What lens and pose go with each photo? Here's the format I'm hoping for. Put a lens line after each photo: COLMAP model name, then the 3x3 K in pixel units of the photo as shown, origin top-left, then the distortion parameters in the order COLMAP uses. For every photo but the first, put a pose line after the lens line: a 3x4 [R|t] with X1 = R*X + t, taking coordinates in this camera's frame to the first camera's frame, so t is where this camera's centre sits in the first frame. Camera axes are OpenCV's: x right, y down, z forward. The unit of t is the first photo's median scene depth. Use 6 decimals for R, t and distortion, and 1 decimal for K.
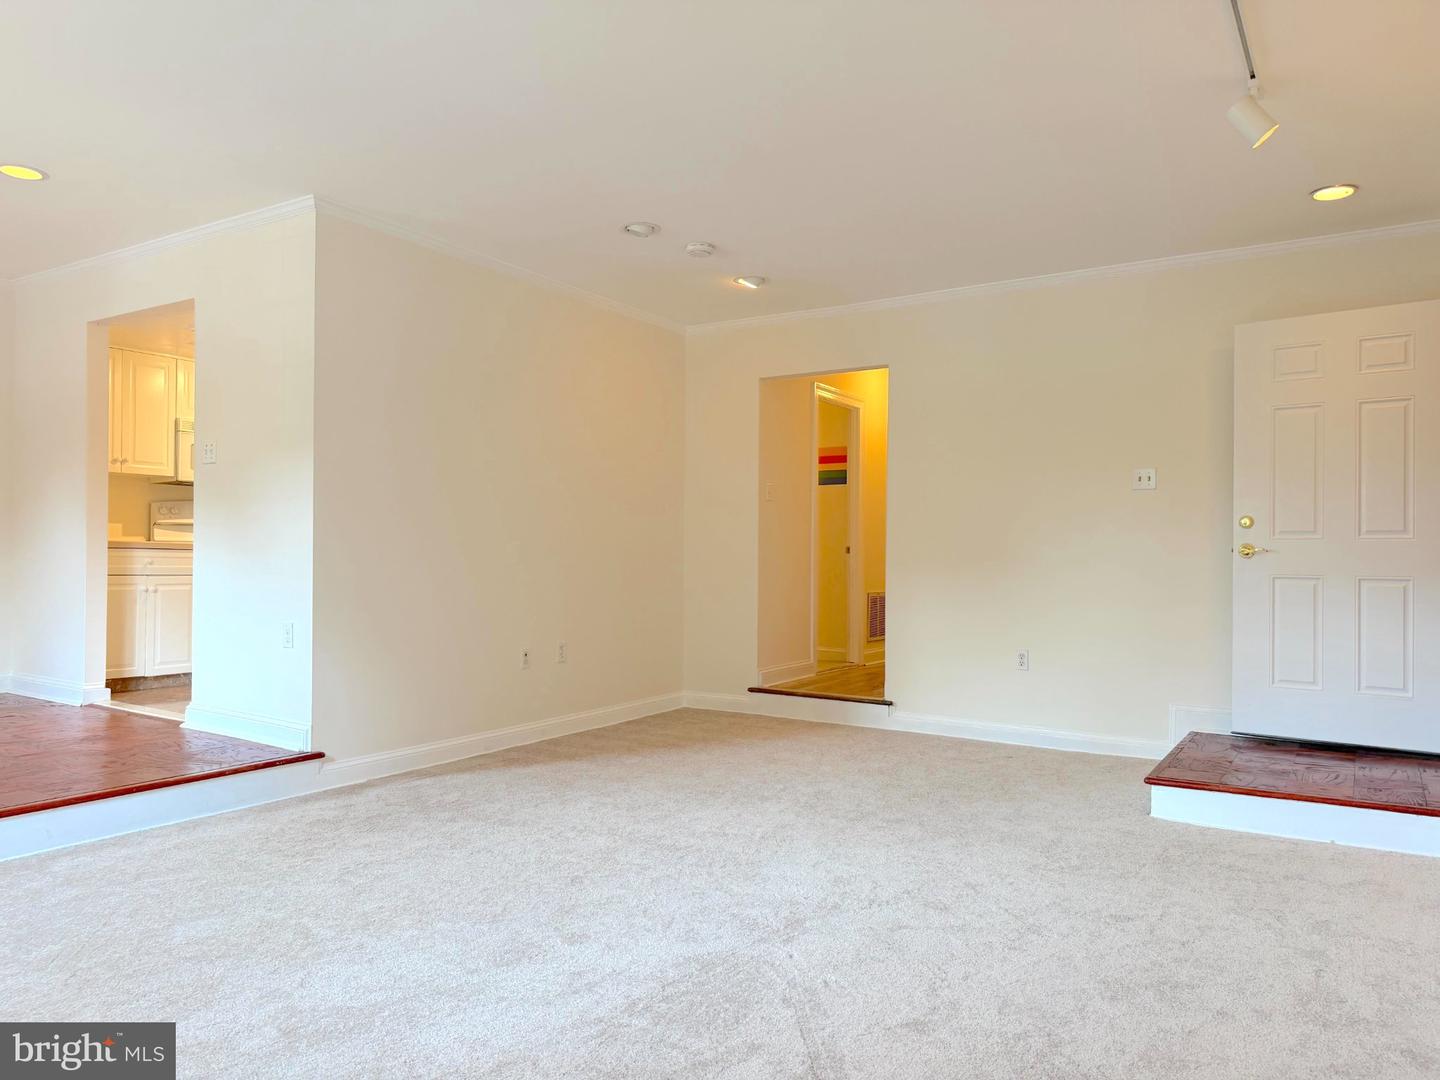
lens RADIAL K [[1009.5, 0, 720.0], [0, 1009.5, 540.0], [0, 0, 1]] dist [-0.004555, -0.004232]
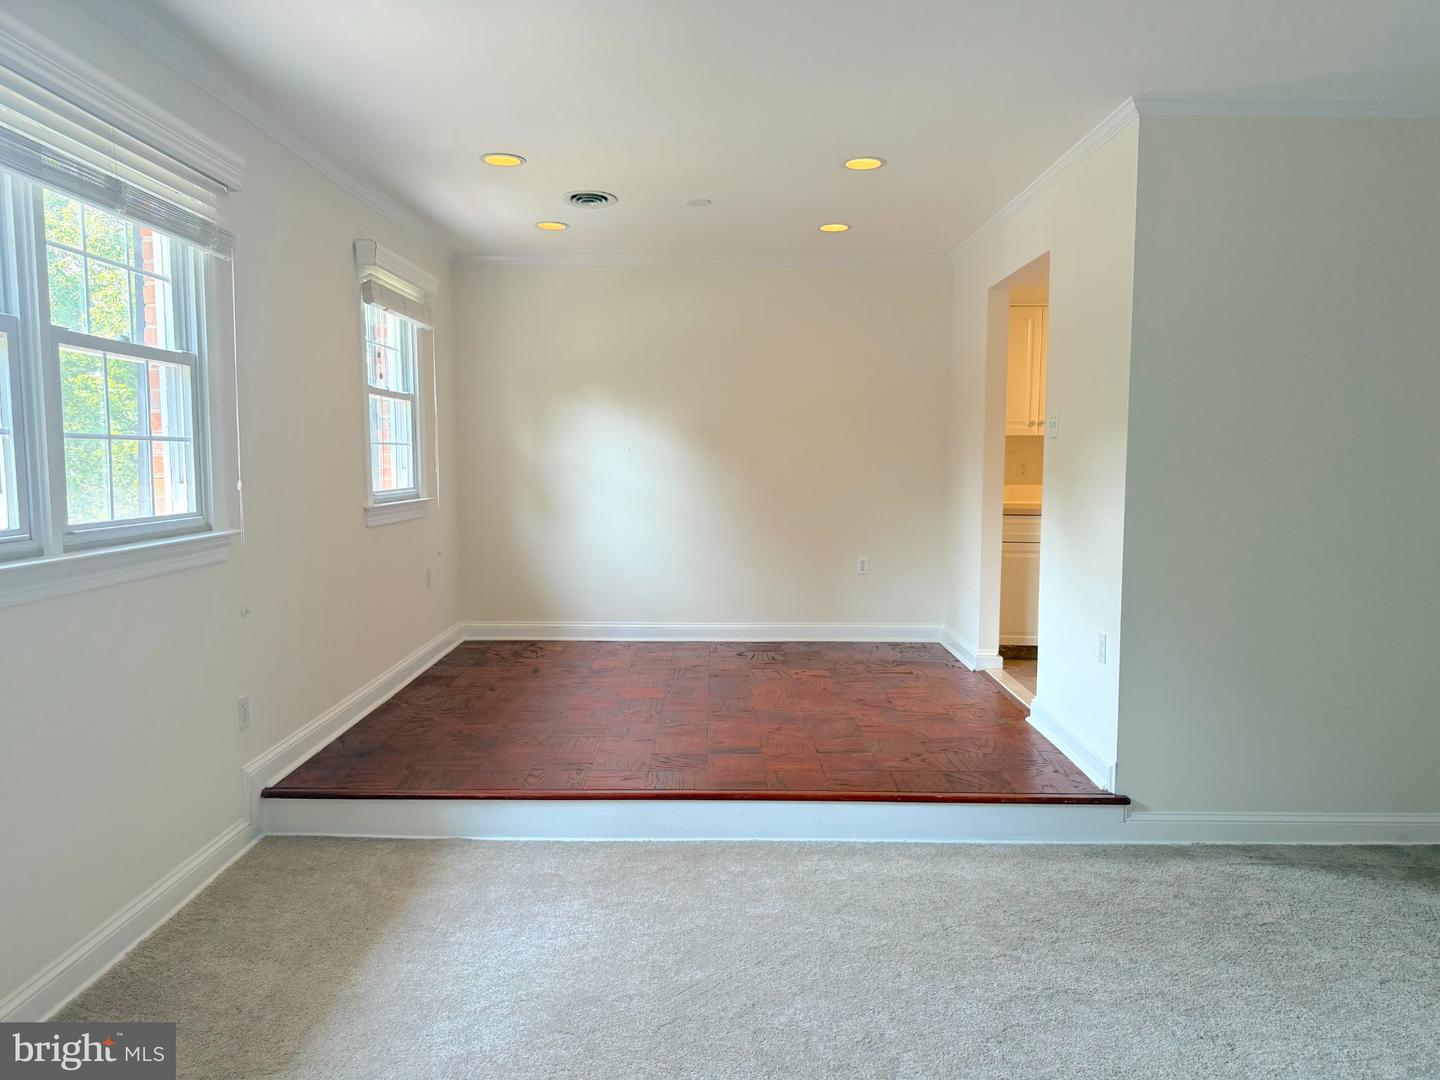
lens RADIAL K [[1009.5, 0, 720.0], [0, 1009.5, 540.0], [0, 0, 1]] dist [-0.004555, -0.004232]
pose [[0.532444, 0.063032, -0.844115, 0.104240], [0.010017, 0.996685, 0.080743, -0.065350], [0.846406, -0.051447, 0.530047, 0.293209]]
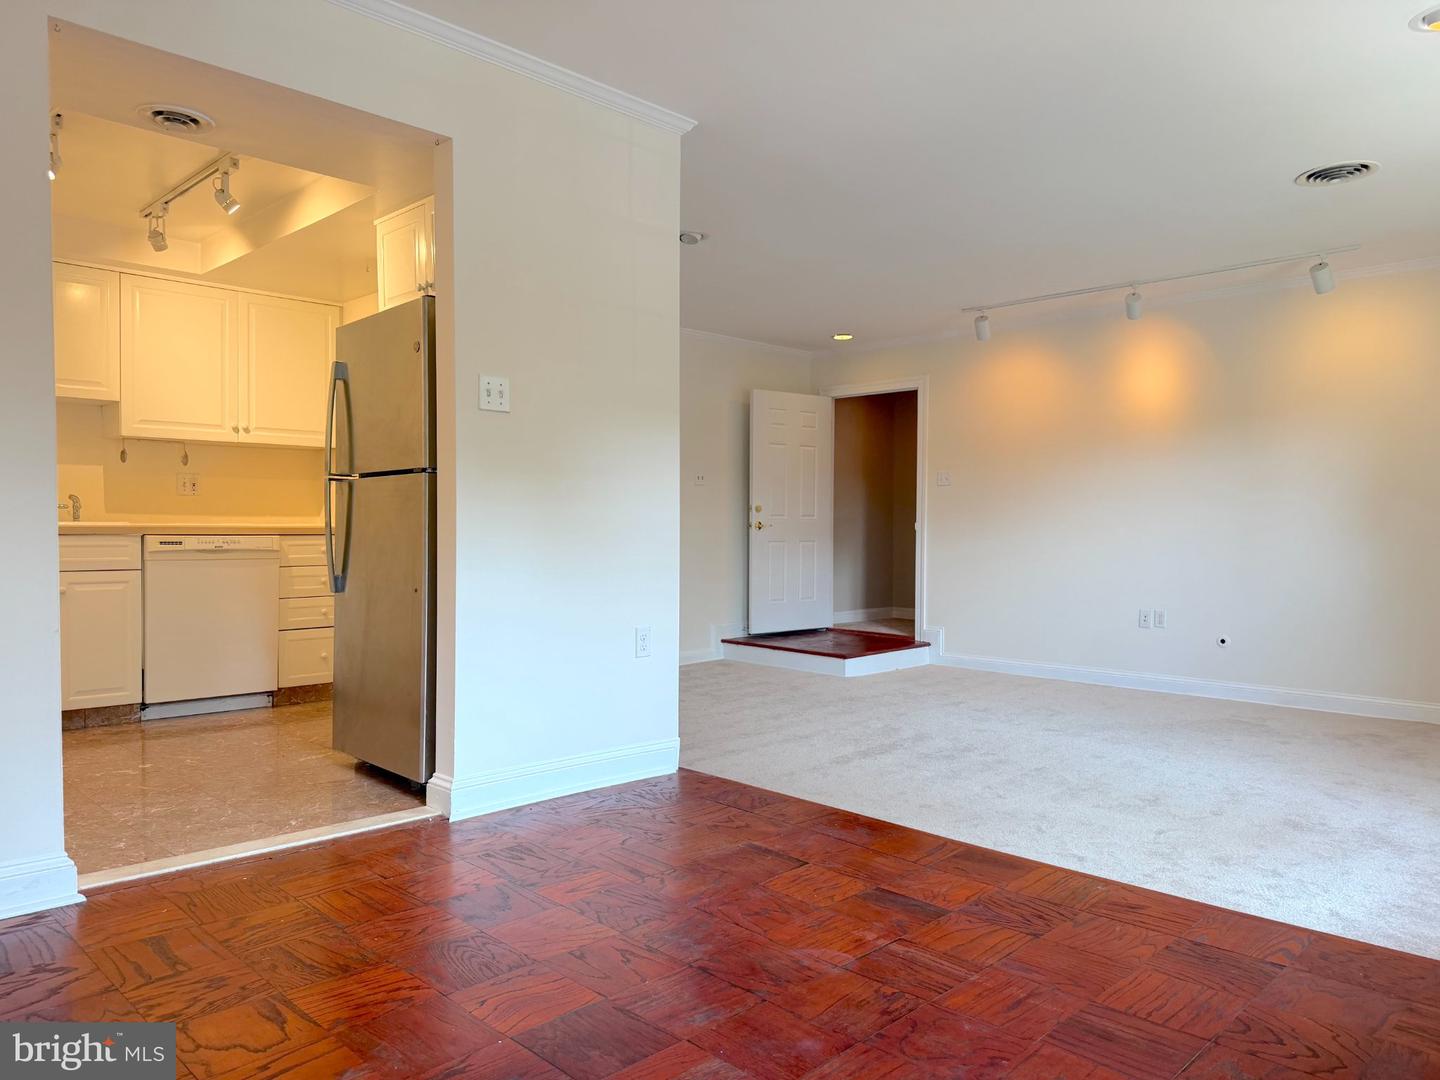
lens RADIAL K [[1009.5, 0, 720.0], [0, 1009.5, 540.0], [0, 0, 1]] dist [-0.004555, -0.004232]
pose [[0.207573, -0.024720, 0.977907, -1.293358], [-0.014521, 0.999493, 0.028348, -0.006909], [-0.978112, -0.020084, 0.207108, 0.802424]]
